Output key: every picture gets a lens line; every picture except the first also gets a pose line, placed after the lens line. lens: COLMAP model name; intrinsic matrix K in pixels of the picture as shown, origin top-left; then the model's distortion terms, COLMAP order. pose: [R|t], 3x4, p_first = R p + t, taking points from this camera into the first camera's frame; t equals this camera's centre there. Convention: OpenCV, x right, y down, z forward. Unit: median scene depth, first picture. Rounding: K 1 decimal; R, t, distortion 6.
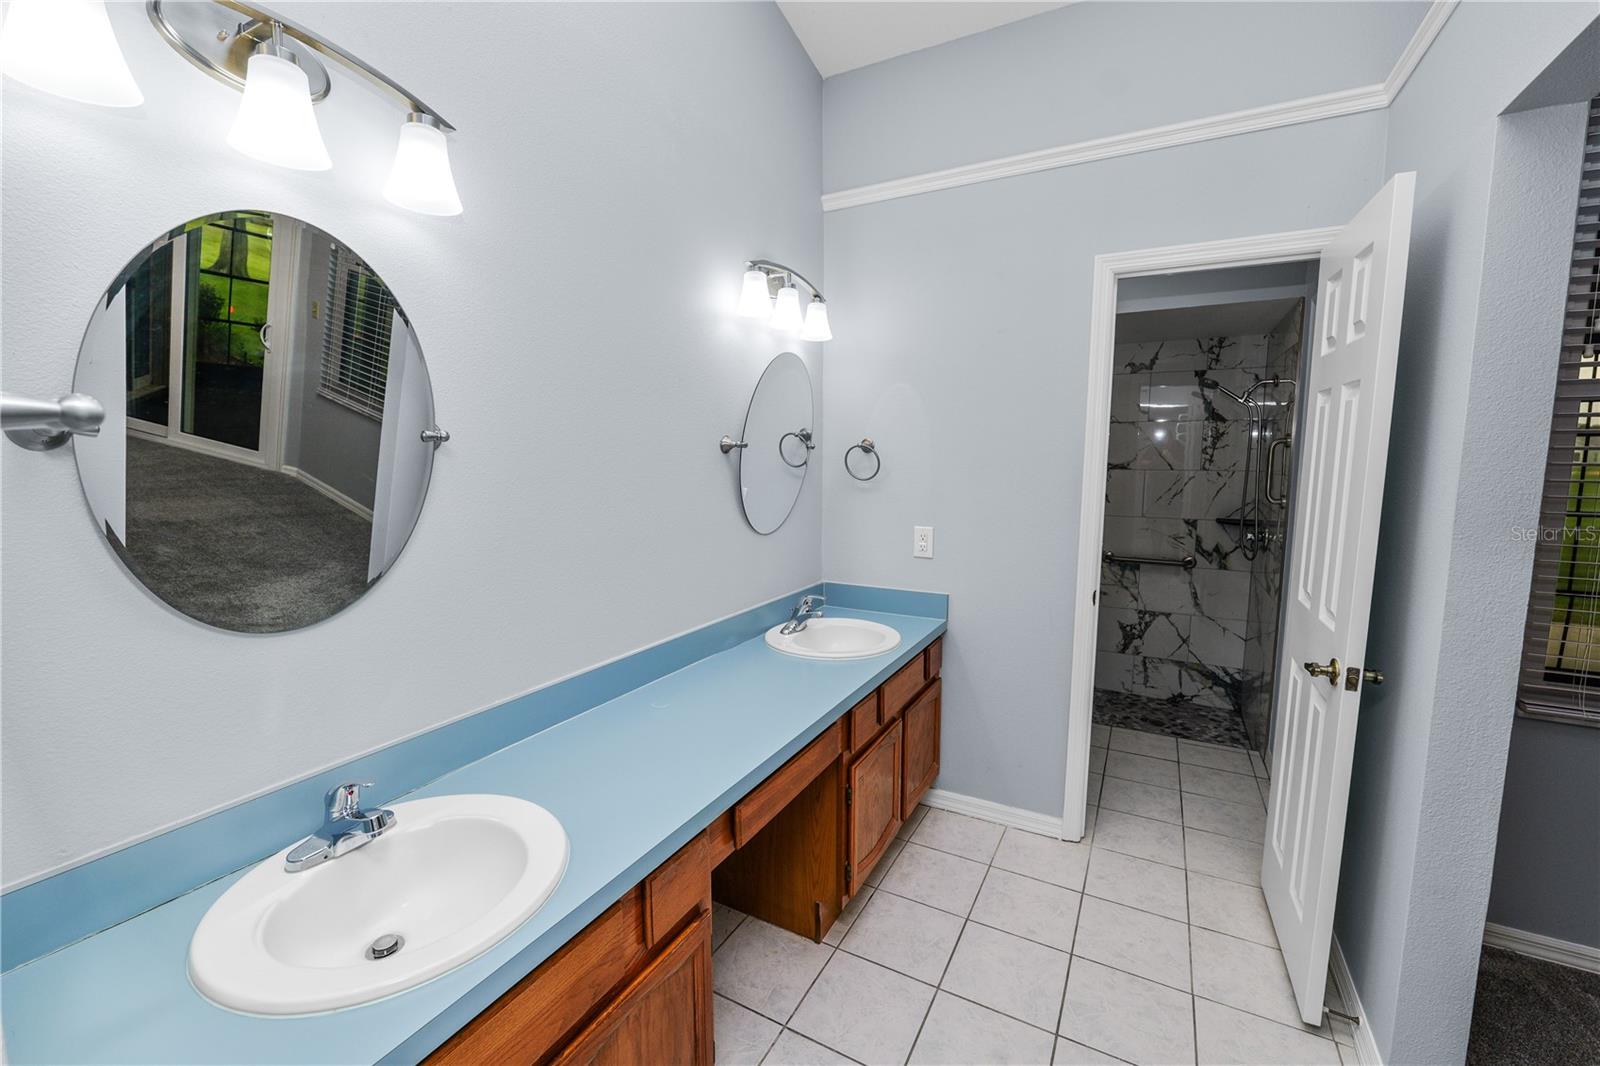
lens RADIAL K [[651.3, 0, 802.8], [0, 651.3, 531.0], [0, 0, 1]] dist [-0.012969, 0.001072]
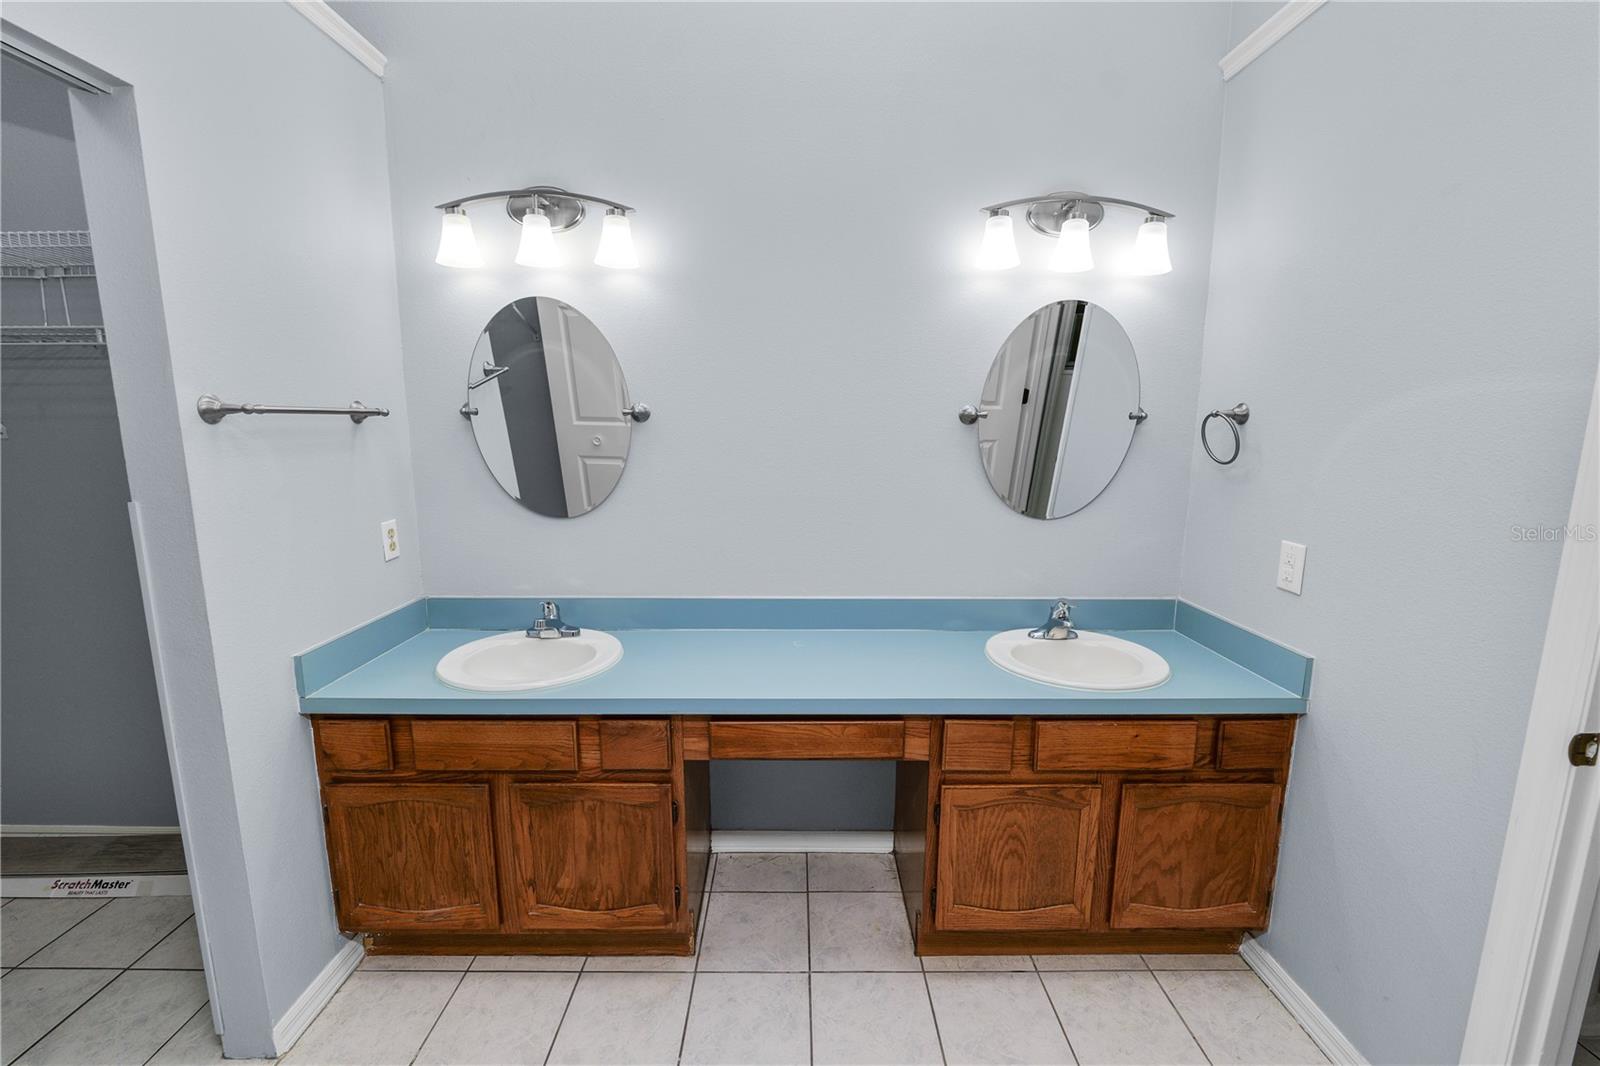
lens RADIAL K [[651.3, 0, 802.8], [0, 651.3, 532.0], [0, 0, 1]] dist [-0.012969, 0.001072]
pose [[0.490067, 0.139537, -0.860444, 0.604572], [-0.107414, 0.989248, 0.099248, -0.034758], [0.865041, 0.043785, 0.499786, 0.339198]]
